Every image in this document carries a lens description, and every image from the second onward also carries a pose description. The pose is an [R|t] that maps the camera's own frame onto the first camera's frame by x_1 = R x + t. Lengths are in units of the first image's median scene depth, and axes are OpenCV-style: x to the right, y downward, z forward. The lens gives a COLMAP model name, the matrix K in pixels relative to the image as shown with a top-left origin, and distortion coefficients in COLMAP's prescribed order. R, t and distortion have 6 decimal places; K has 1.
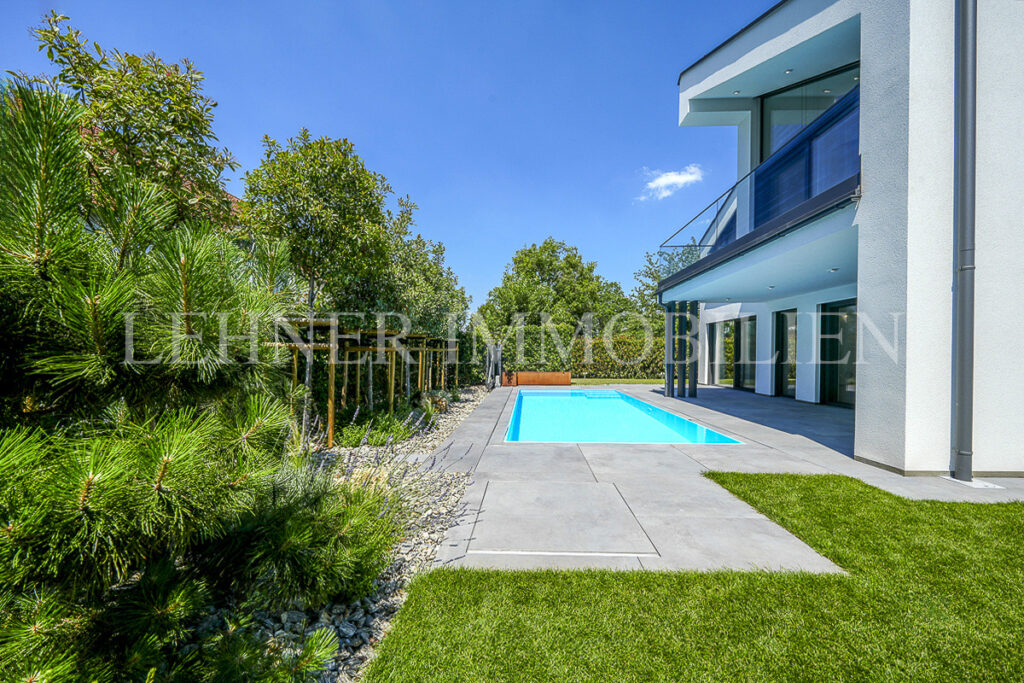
lens RADIAL K [[356.5, 0, 516.3], [0, 356.5, 345.1], [0, 0, 1]] dist [0.000324, -0.000341]
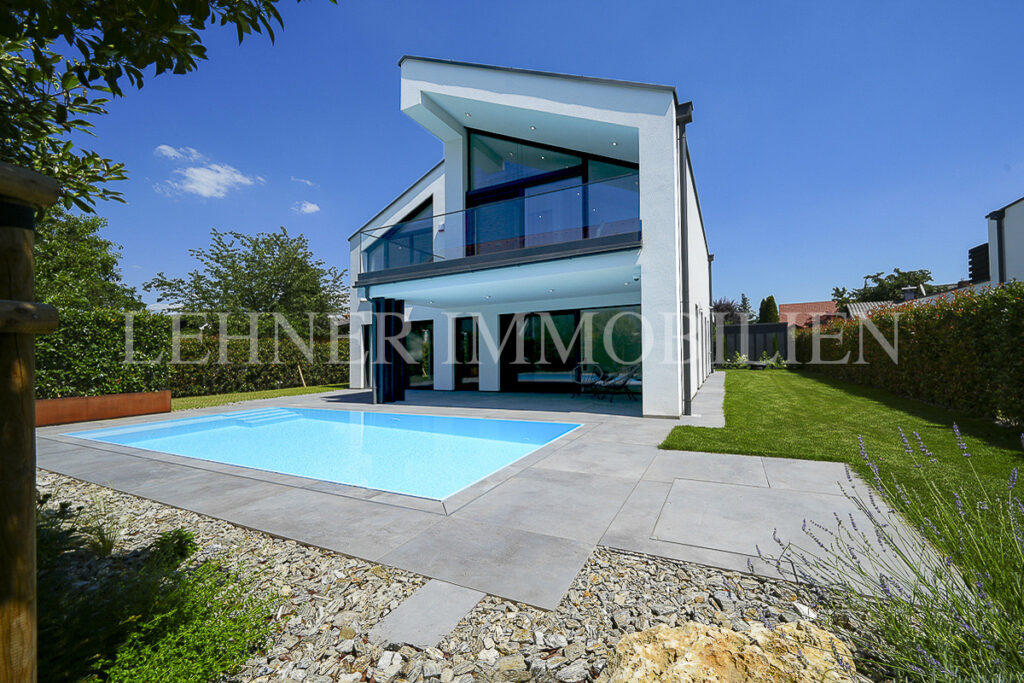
lens RADIAL K [[356.5, 0, 550.5], [0, 356.5, 347.1], [0, 0, 1]] dist [0.000324, -0.000341]
pose [[0.425697, 0.004179, 0.904856, -0.593745], [0.001450, 0.999985, -0.005300, 0.023848], [-0.904865, 0.003569, 0.425684, 0.696799]]
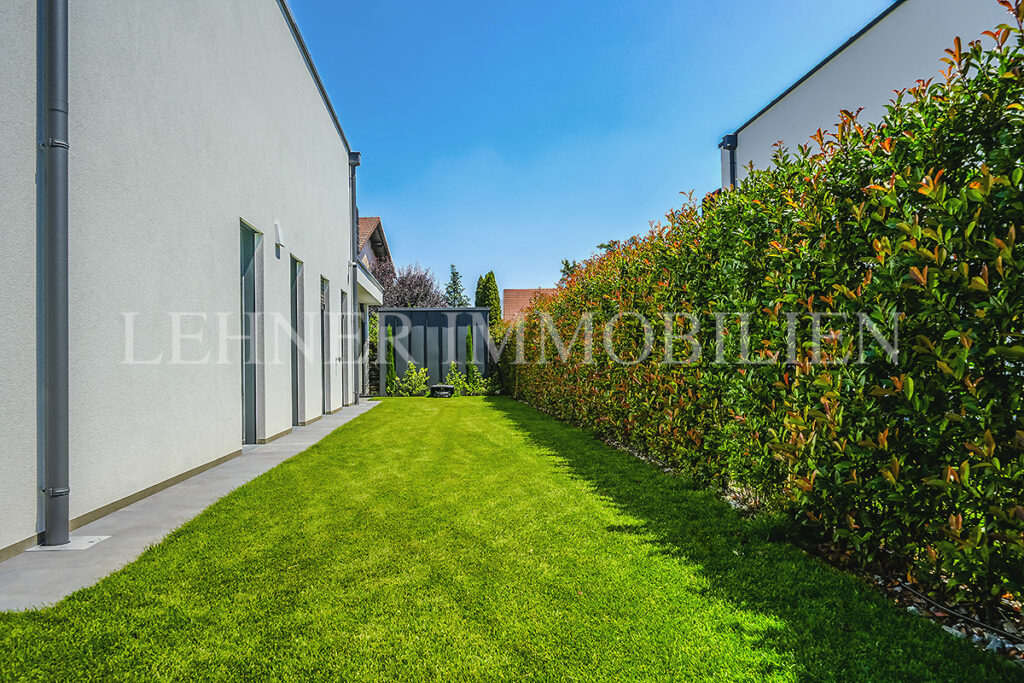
lens RADIAL K [[702.4, 0, 513.1], [0, 702.4, 341.0], [0, 0, 1]] dist [0.049942, -0.004733]
pose [[-0.112230, 0.030403, 0.993217, 0.089915], [-0.006500, 0.999488, -0.031329, 0.074390], [-0.993661, -0.009971, -0.111974, 0.304503]]
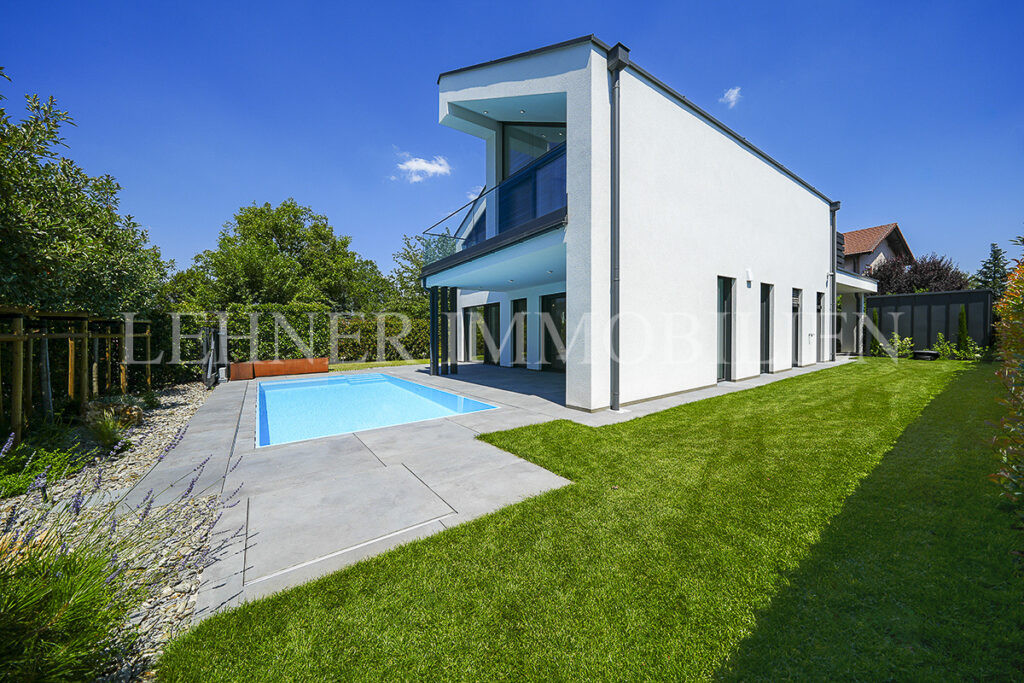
lens RADIAL K [[356.5, 0, 517.3], [0, 356.5, 333.8], [0, 0, 1]] dist [0.000324, -0.000341]
pose [[0.792573, -0.016918, 0.609542, -0.065989], [0.004385, 0.999747, 0.022047, -0.006972], [-0.609761, -0.014801, 0.792447, -0.012897]]
